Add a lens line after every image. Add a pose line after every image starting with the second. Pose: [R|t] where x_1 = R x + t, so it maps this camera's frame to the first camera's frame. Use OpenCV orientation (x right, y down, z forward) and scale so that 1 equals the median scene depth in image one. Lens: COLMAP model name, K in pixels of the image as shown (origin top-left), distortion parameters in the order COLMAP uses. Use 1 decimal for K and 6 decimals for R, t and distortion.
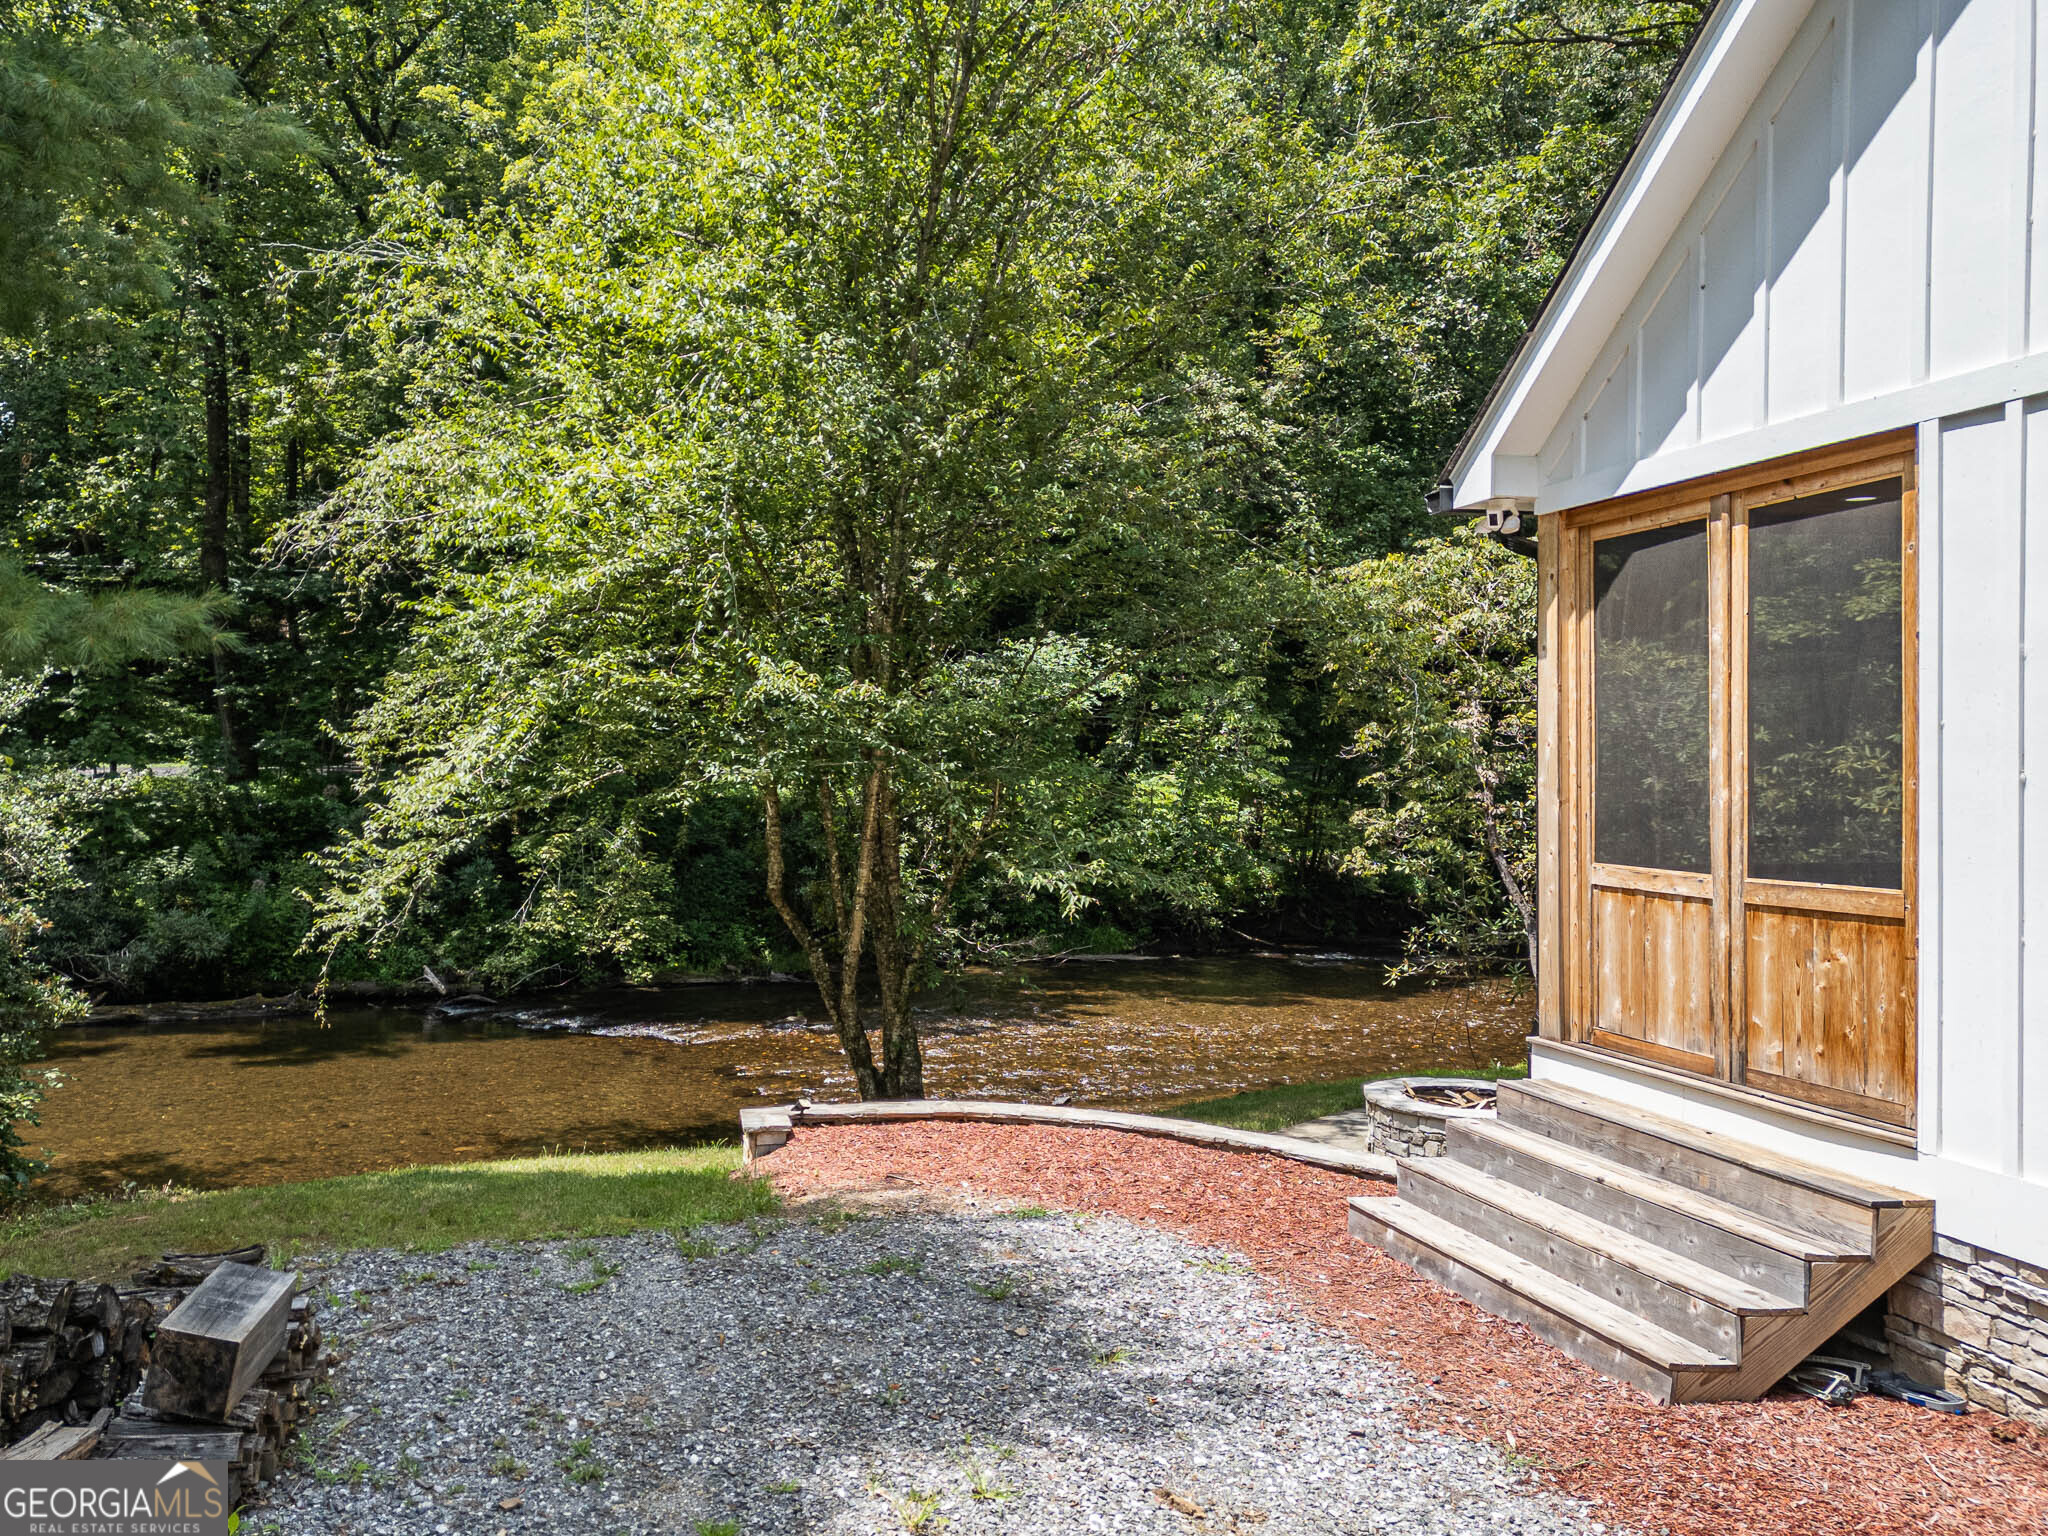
lens RADIAL K [[1484.2, 0, 1009.5], [0, 1484.2, 788.7], [0, 0, 1]] dist [-0.006676, -0.000974]
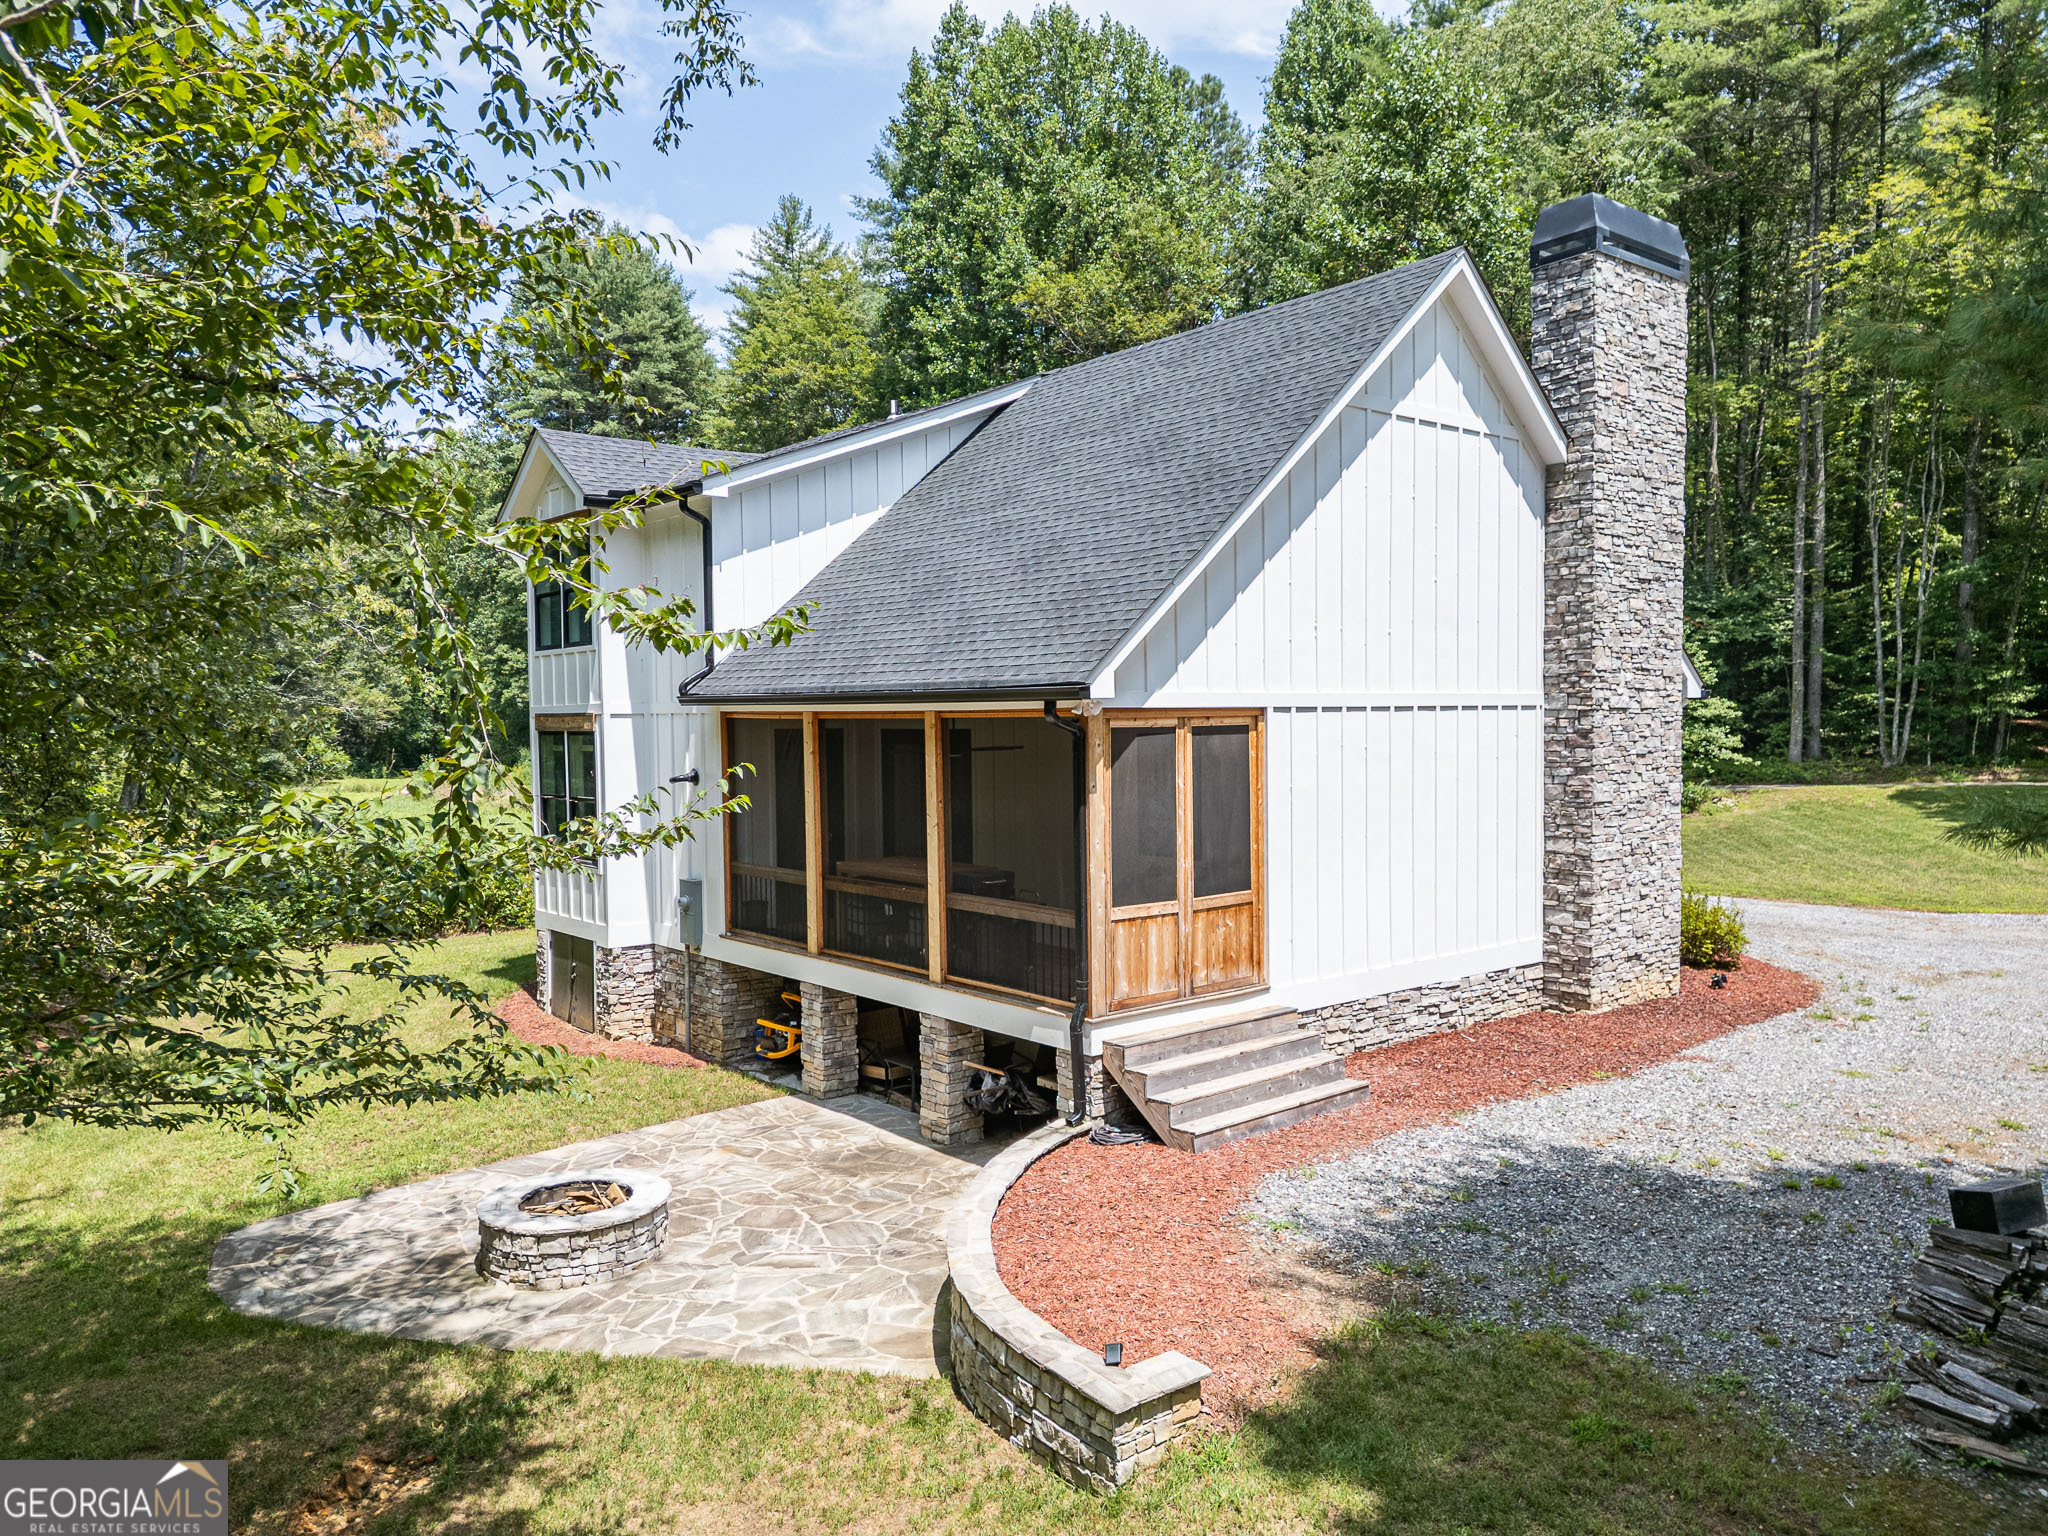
lens RADIAL K [[1435.0, 0, 1020.5], [0, 1435.0, 753.7], [0, 0, 1]] dist [0.072619, -0.067002]
pose [[-0.372190, -0.030212, 0.927665, -1.293078], [0.027014, 0.998694, 0.043363, -0.238920], [-0.927764, 0.041199, -0.370887, 1.944916]]
